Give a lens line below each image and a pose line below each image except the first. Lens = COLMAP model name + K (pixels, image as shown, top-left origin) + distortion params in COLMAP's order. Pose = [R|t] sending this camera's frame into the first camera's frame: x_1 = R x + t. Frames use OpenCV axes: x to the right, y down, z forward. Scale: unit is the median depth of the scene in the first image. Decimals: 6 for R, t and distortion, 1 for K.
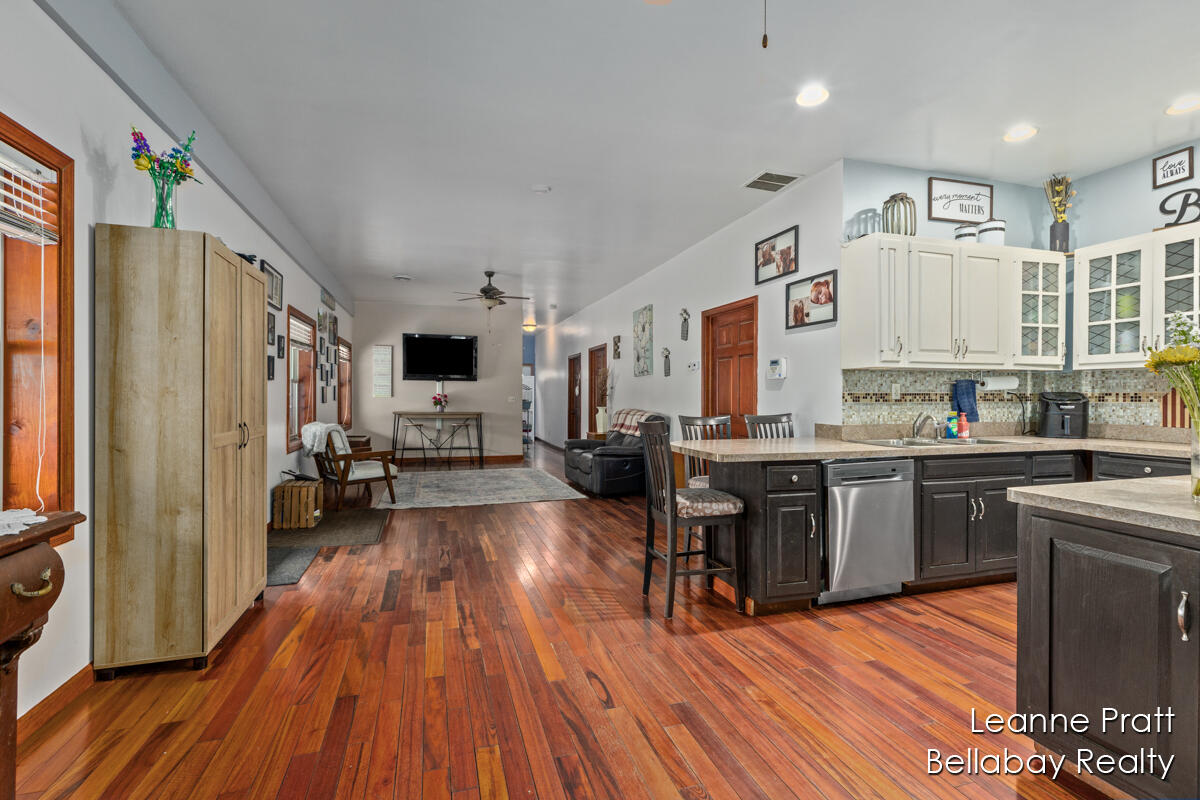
lens RADIAL K [[543.2, 0, 588.1], [0, 543.2, 400.3], [0, 0, 1]] dist [0.002749, 0.000049]
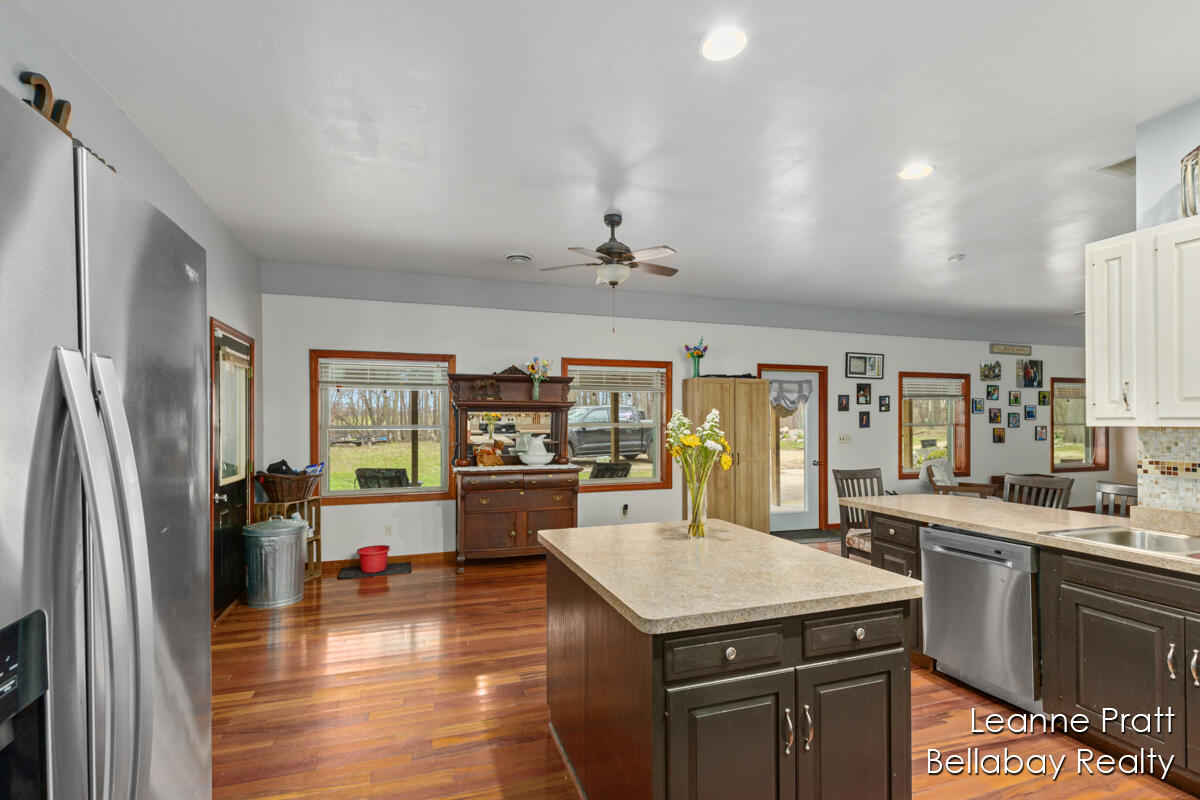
lens RADIAL K [[543.2, 0, 616.9], [0, 543.2, 417.2], [0, 0, 1]] dist [0.002749, 0.000049]
pose [[0.057560, -0.010765, -0.998284, 0.643182], [-0.007785, 0.999907, -0.011231, -0.031577], [0.998312, 0.008418, 0.057471, 0.167342]]
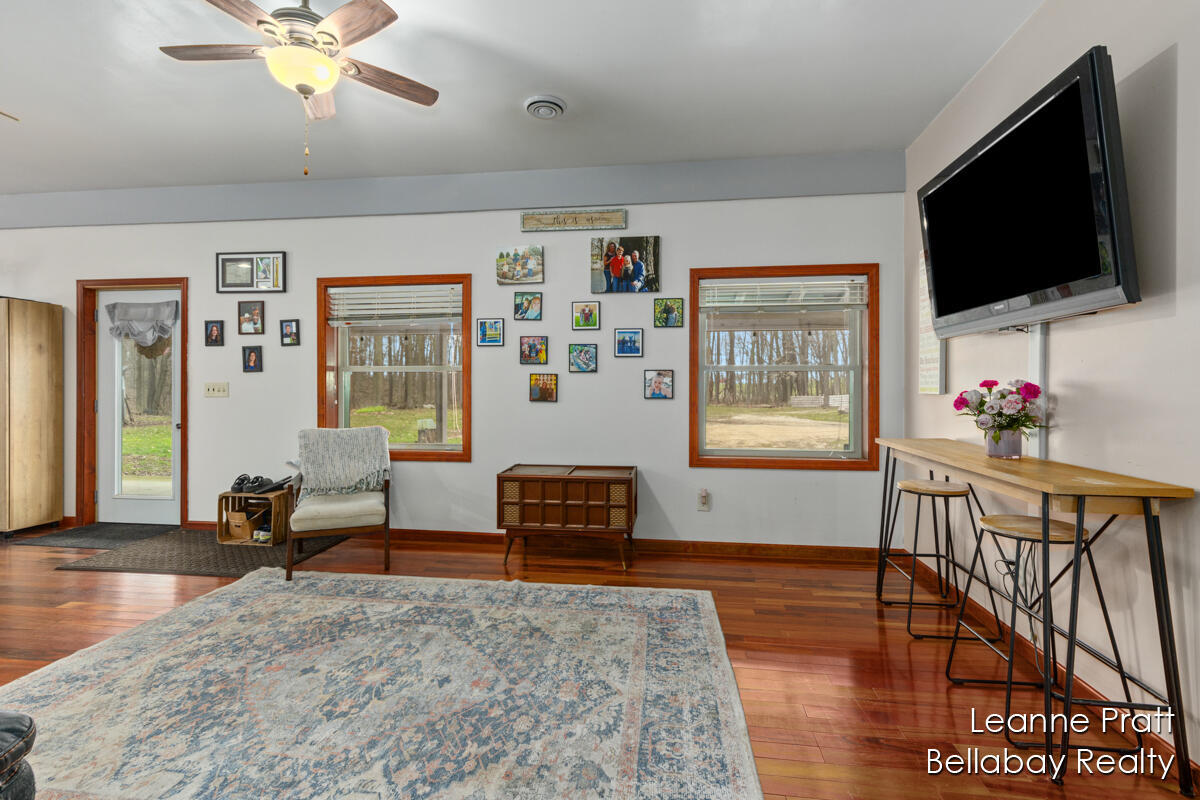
lens RADIAL K [[543.2, 0, 611.7], [0, 543.2, 389.3], [0, 0, 1]] dist [0.002749, 0.000049]
pose [[-0.390688, -0.001520, -0.920522, 0.028463], [-0.012187, 0.999920, 0.003521, -0.012434], [0.920443, 0.012595, -0.390675, 1.423193]]
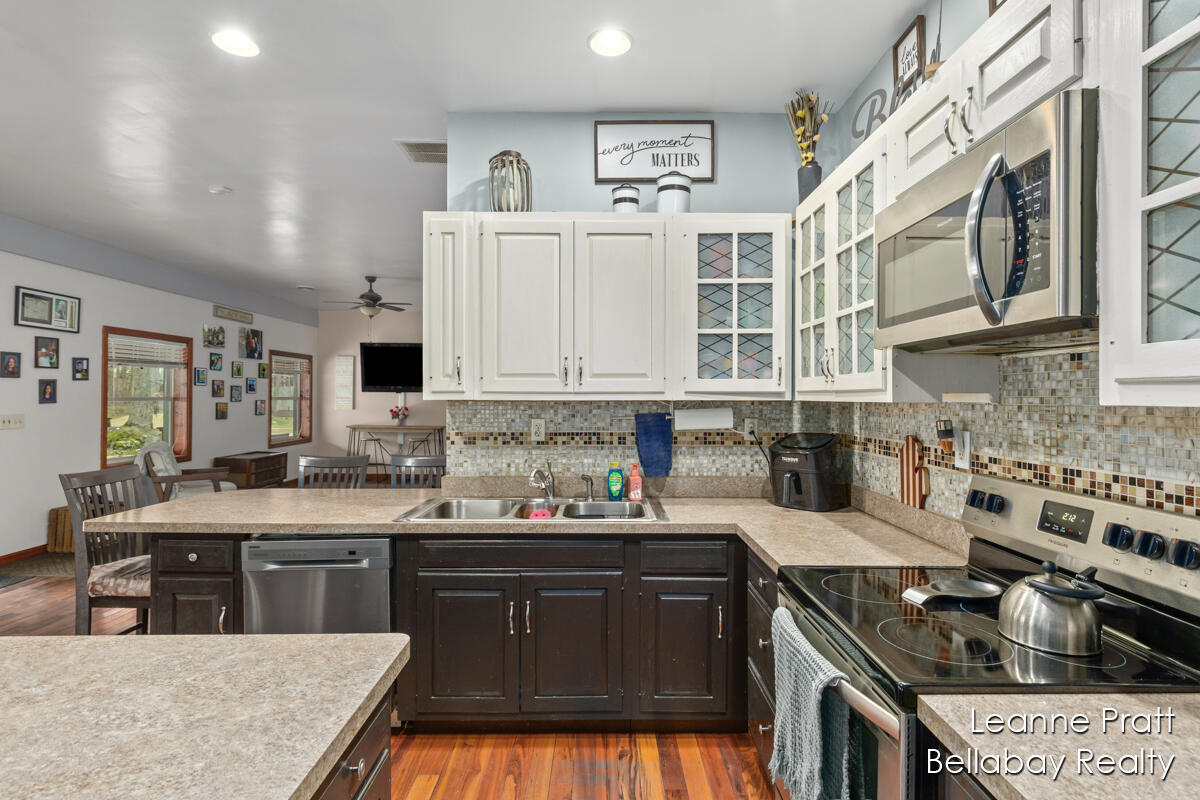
lens RADIAL K [[592.2, 0, 585.6], [0, 592.2, 396.0], [0, 0, 1]] dist [0.004118, -0.003503]
pose [[0.960094, 0.000816, -0.279676, 0.496473], [-0.003880, 0.999938, -0.010404, -0.031127], [0.279650, 0.011074, 0.960038, 0.164389]]
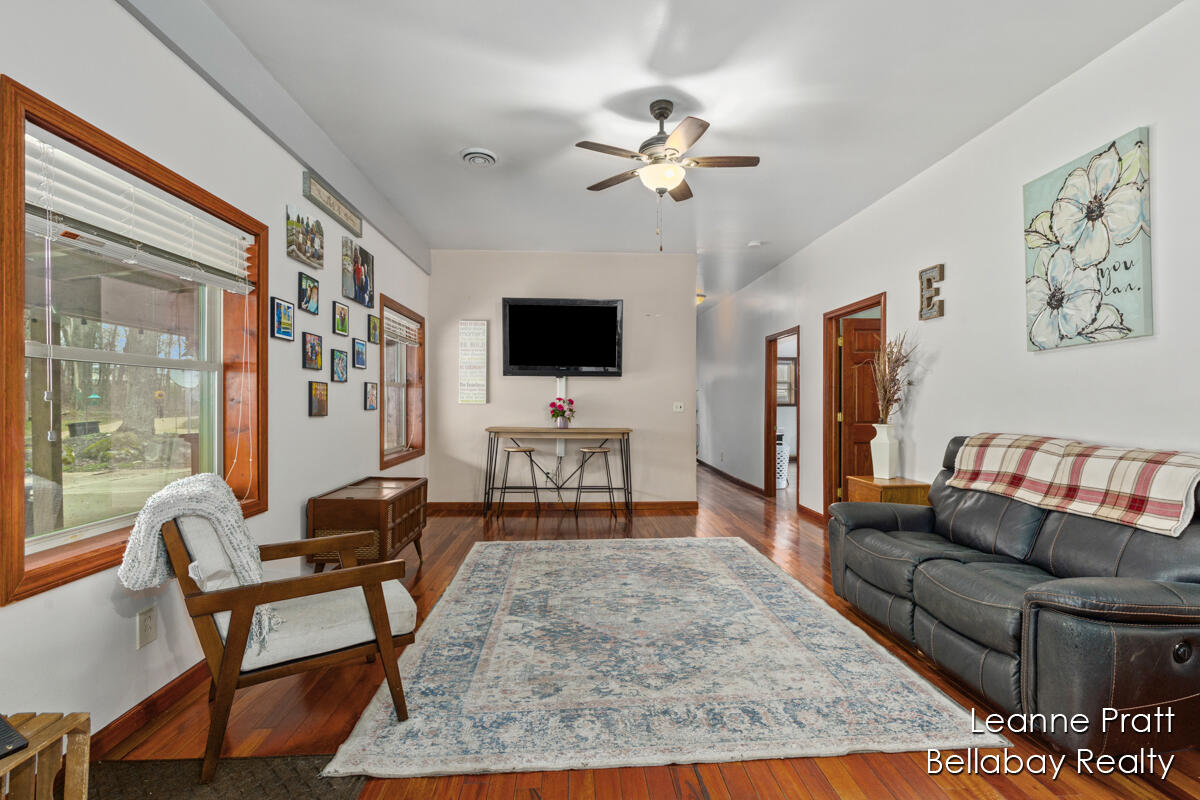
lens RADIAL K [[543.2, 0, 594.8], [0, 543.2, 404.7], [0, 0, 1]] dist [0.002749, 0.000049]
pose [[0.974022, -0.000918, -0.226450, -0.154436], [0.000089, 0.999993, -0.003672, -0.003700], [0.226452, 0.003556, 0.974016, 0.649107]]
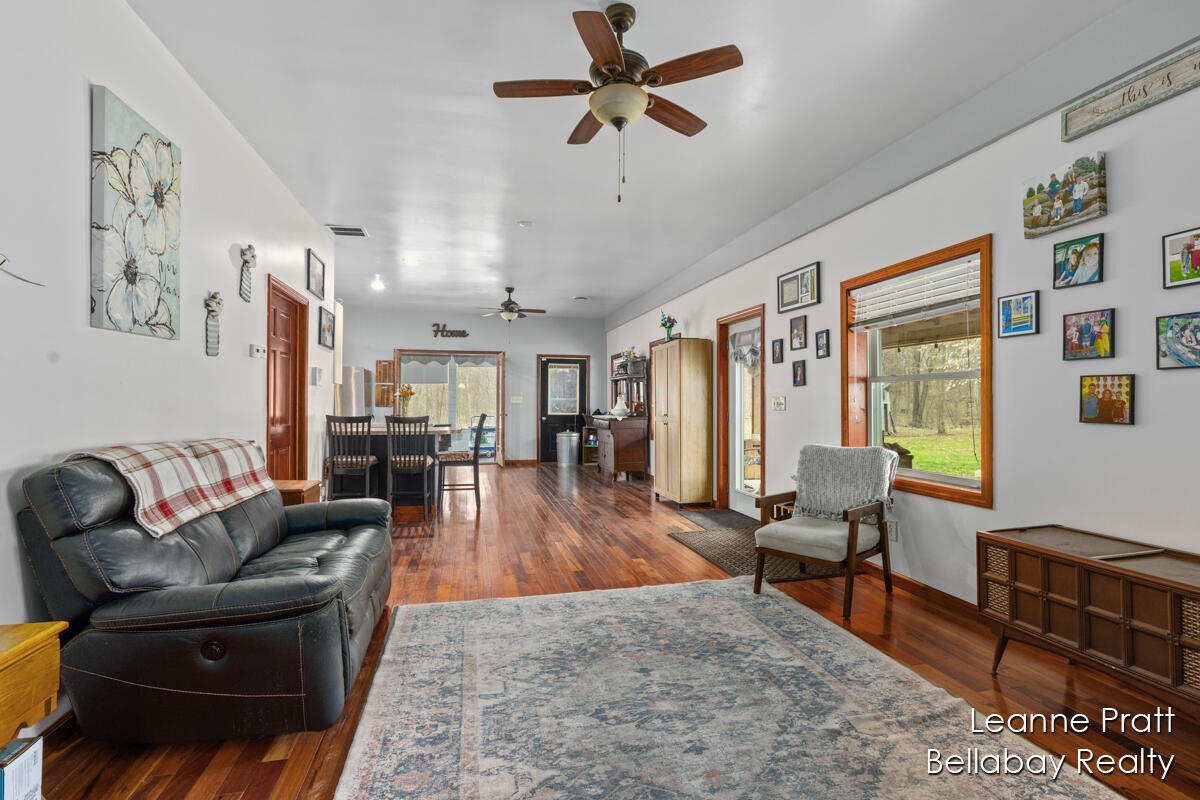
lens RADIAL K [[592.2, 0, 616.1], [0, 592.2, 400.7], [0, 0, 1]] dist [0.004118, -0.003503]
pose [[-0.999595, -0.005854, 0.027837, -0.213726], [-0.005702, 0.999968, 0.005545, -0.010517], [-0.027869, 0.005384, -0.999597, 1.506396]]
